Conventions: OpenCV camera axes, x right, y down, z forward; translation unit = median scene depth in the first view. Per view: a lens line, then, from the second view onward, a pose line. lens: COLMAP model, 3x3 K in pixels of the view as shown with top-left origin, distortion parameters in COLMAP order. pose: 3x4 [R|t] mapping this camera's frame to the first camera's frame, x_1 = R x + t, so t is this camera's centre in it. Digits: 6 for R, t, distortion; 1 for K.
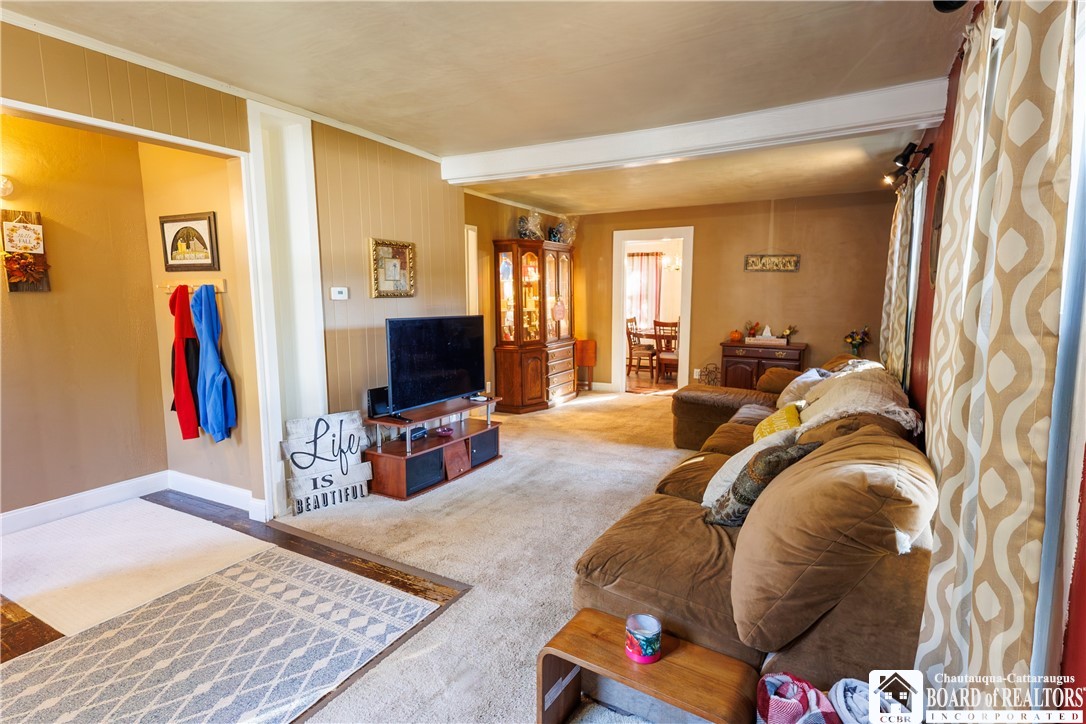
lens RADIAL K [[548.8, 0, 540.5], [0, 548.8, 363.0], [0, 0, 1]] dist [0.039347, -0.002812]
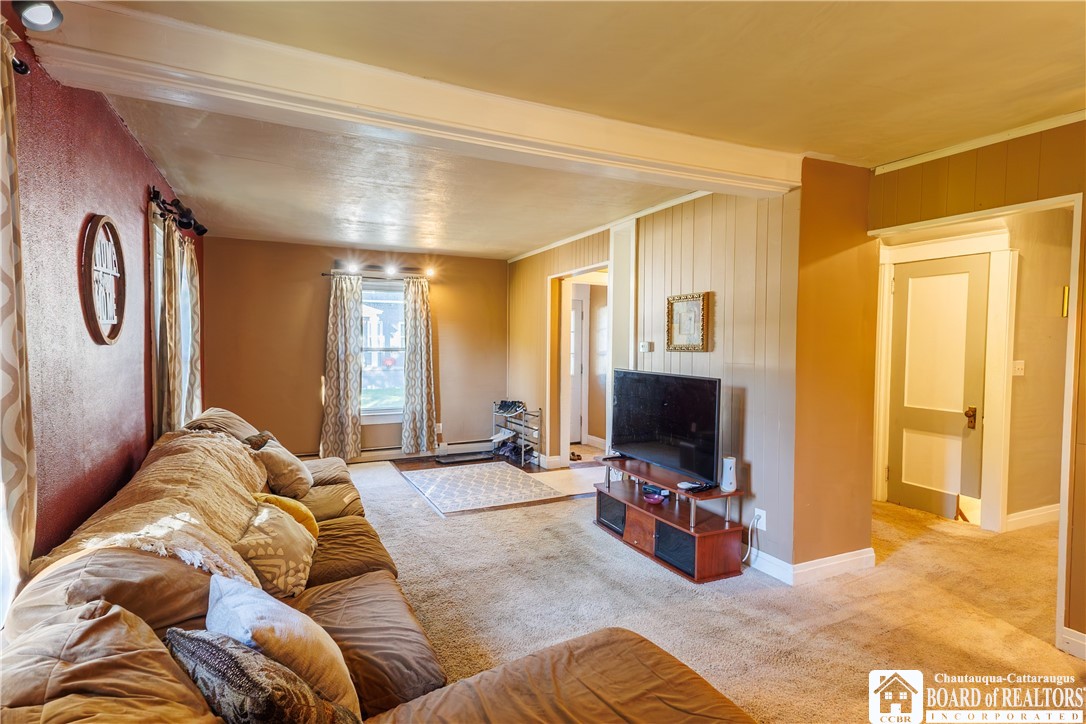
lens RADIAL K [[548.8, 0, 543.2], [0, 548.8, 362.7], [0, 0, 1]] dist [0.039347, -0.002812]
pose [[-0.566746, 0.028296, -0.823406, 0.657299], [-0.109788, 0.987903, 0.109516, -0.172407], [0.816545, 0.152468, -0.556784, 1.290400]]
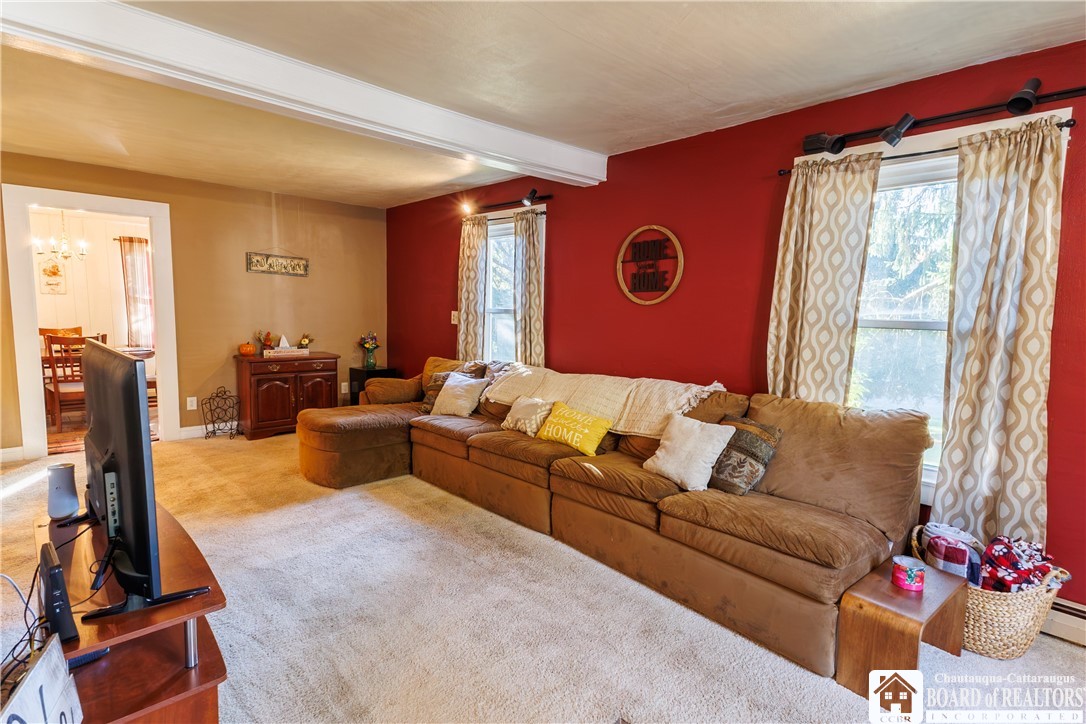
lens RADIAL K [[548.8, 0, 545.3], [0, 548.8, 362.8], [0, 0, 1]] dist [0.039347, -0.002812]
pose [[0.297382, -0.083169, 0.951129, -0.474109], [0.094588, 0.993864, 0.057332, -0.055056], [-0.950062, 0.072916, 0.303424, 0.521569]]
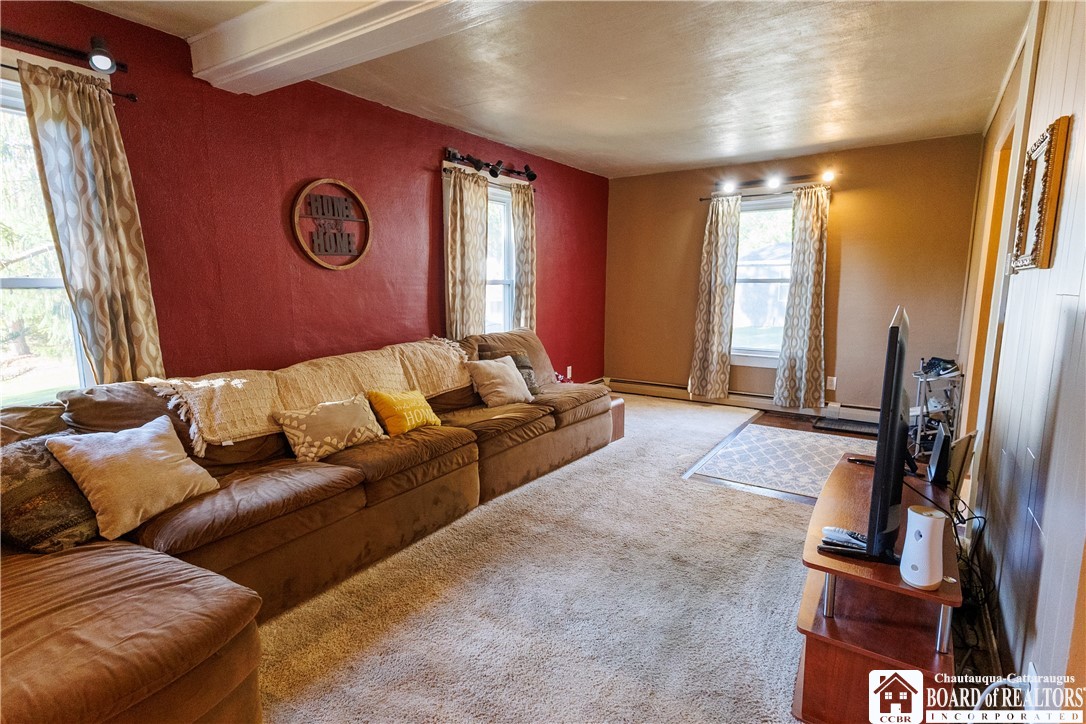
lens RADIAL K [[548.8, 0, 544.0], [0, 548.8, 363.2], [0, 0, 1]] dist [0.039347, -0.002812]
pose [[-0.996976, -0.011475, 0.076854, 0.073663], [0.010125, 0.961422, 0.274890, -0.169097], [-0.077043, 0.274837, -0.958399, 1.415970]]
